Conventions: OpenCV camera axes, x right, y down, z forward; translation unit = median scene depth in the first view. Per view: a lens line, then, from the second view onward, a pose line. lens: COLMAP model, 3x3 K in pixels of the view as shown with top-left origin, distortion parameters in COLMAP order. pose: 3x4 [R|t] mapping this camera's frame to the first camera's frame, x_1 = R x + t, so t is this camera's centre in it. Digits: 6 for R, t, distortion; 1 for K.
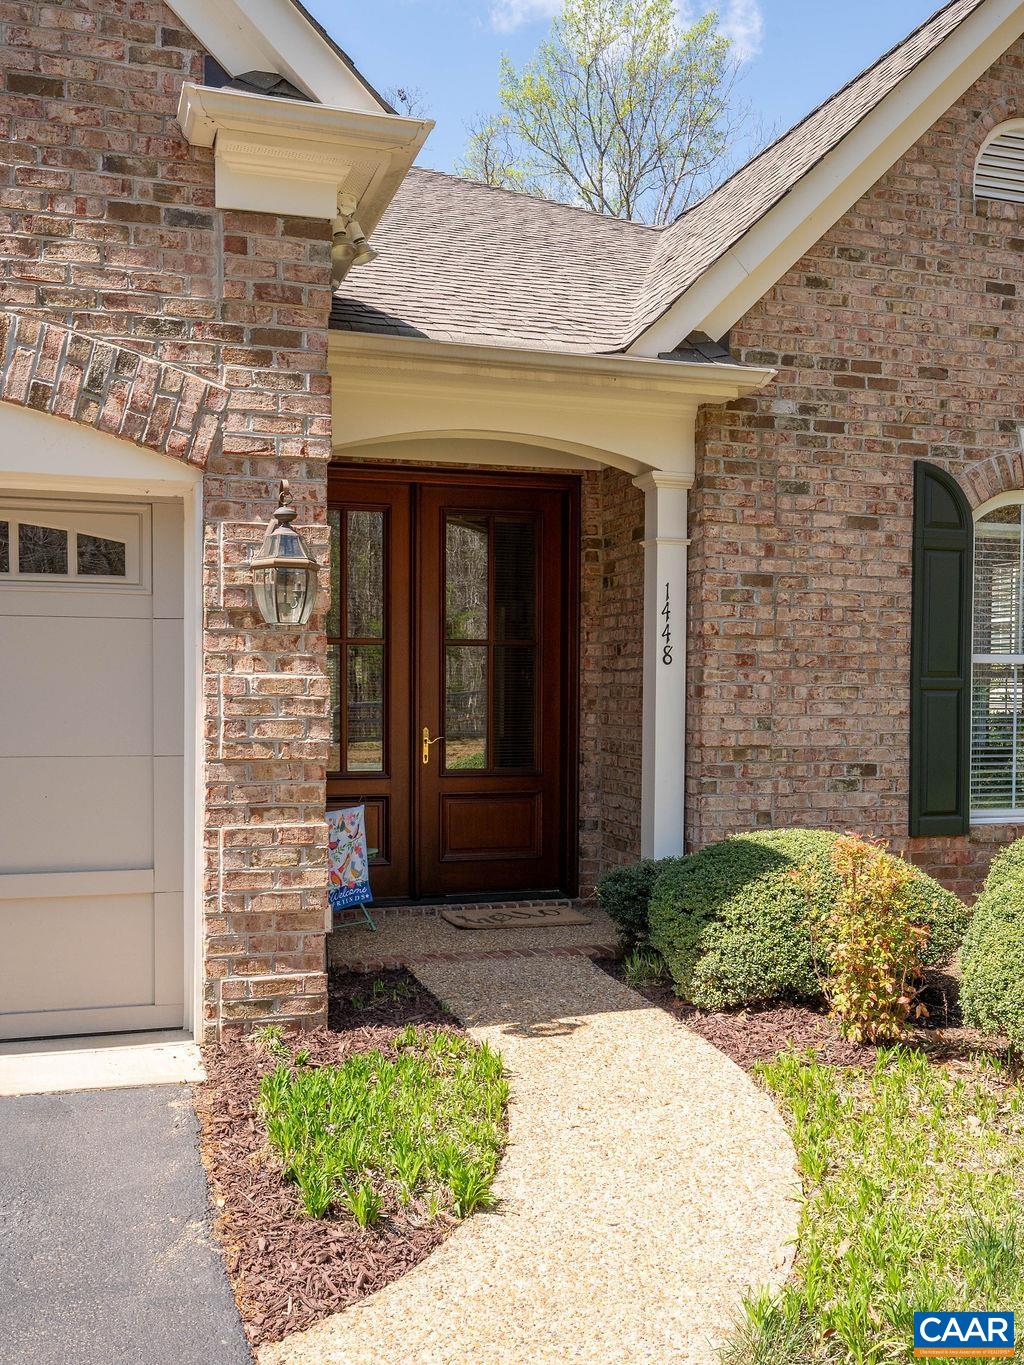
lens RADIAL K [[1313.1, 0, 512.1], [0, 1313.1, 572.8], [0, 0, 1]] dist [-0.000927, -0.001408]
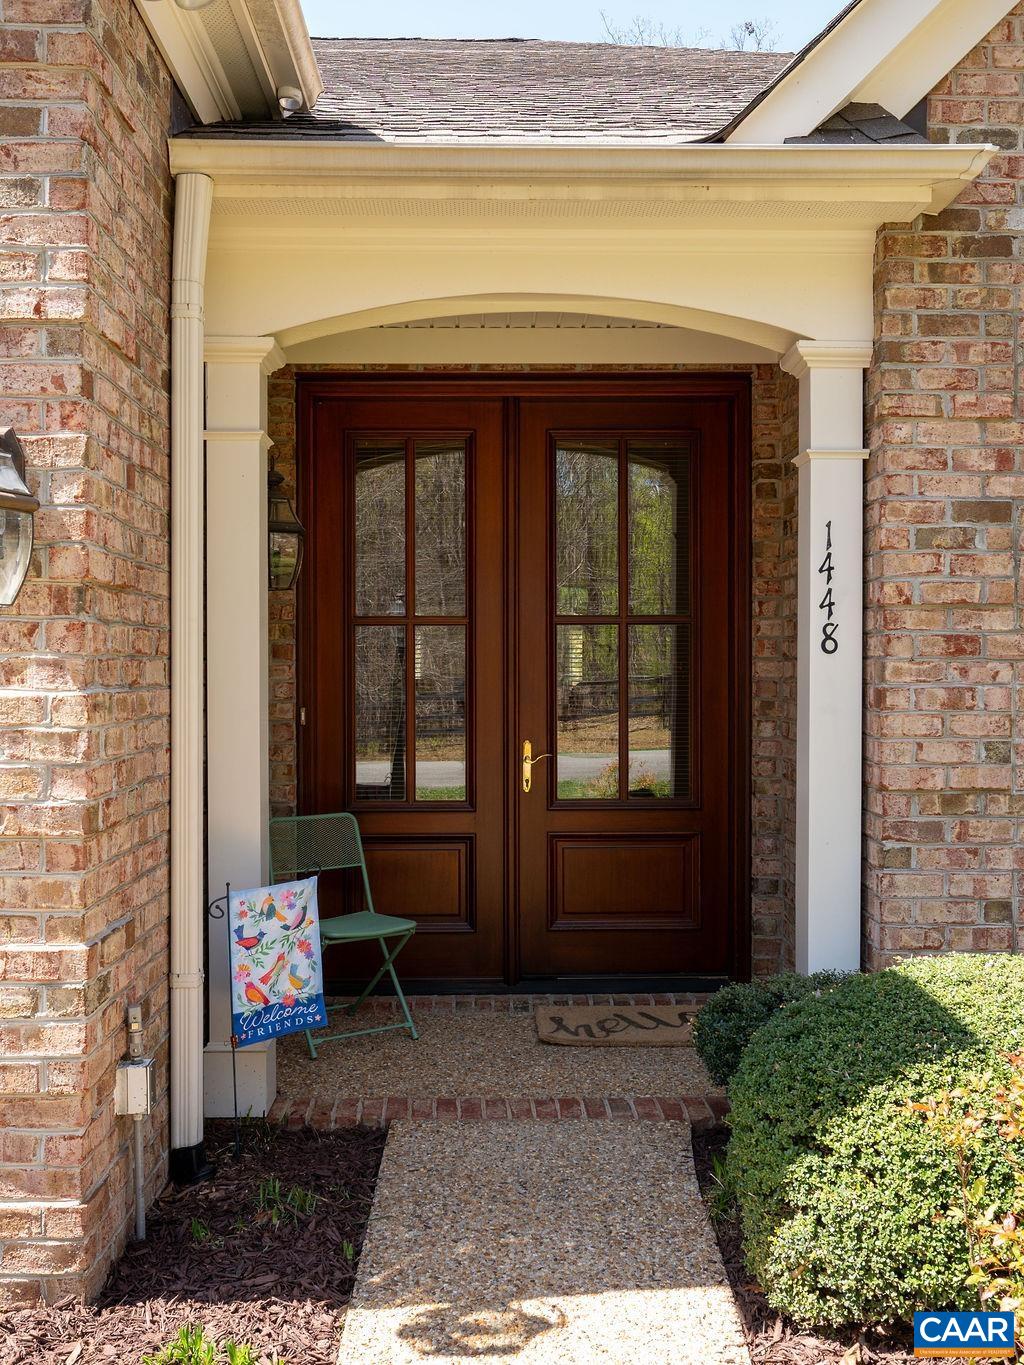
lens RADIAL K [[1313.1, 0, 512.1], [0, 1313.1, 572.8], [0, 0, 1]] dist [-0.000927, -0.001408]
pose [[0.956391, -0.025060, -0.291012, 0.159498], [0.032147, 0.999291, 0.019599, 0.015420], [0.290314, -0.028099, 0.956519, 0.376525]]
